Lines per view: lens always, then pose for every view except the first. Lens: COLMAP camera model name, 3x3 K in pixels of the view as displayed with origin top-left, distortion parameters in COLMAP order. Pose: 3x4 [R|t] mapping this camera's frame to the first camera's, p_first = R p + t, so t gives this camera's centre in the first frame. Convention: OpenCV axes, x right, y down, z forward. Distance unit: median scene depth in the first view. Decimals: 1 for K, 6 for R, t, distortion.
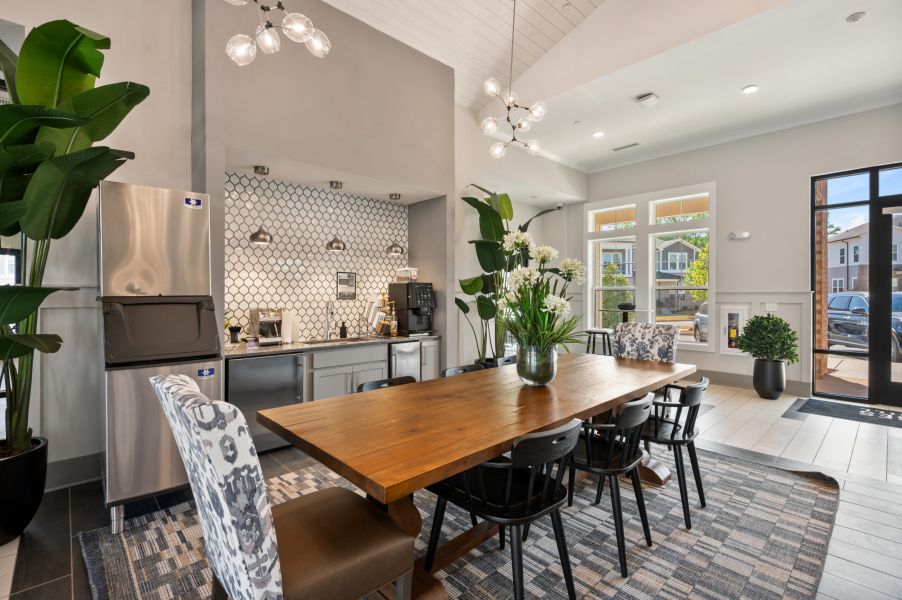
lens RADIAL K [[413.1, 0, 451.0], [0, 413.1, 300.0], [0, 0, 1]] dist [-0.005836, -0.000728]
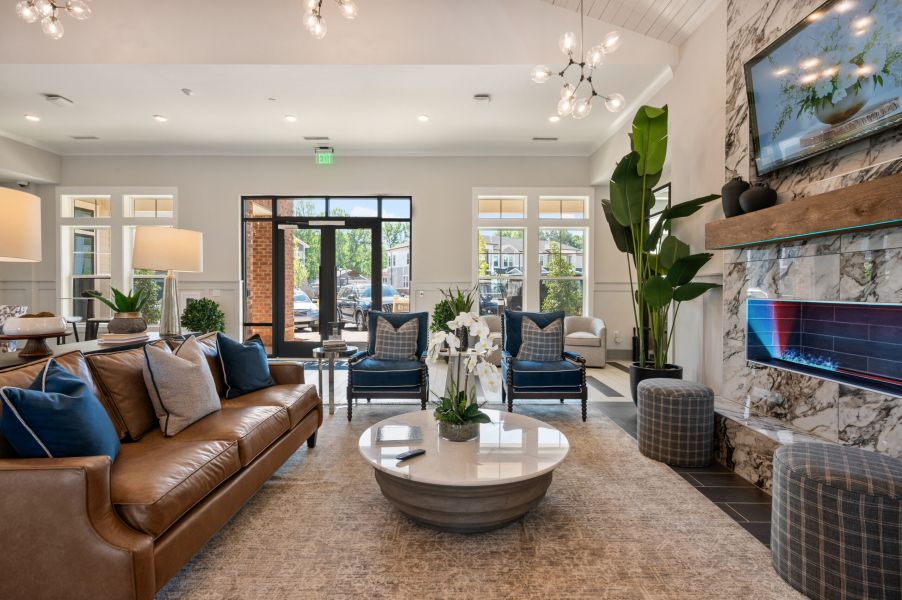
lens RADIAL K [[413.1, 0, 451.0], [0, 413.1, 300.0], [0, 0, 1]] dist [-0.005836, -0.000728]
pose [[0.685225, -0.021361, 0.728018, 0.313281], [0.002865, 0.999641, 0.026634, 0.007376], [-0.728326, -0.016165, 0.685040, -0.388658]]
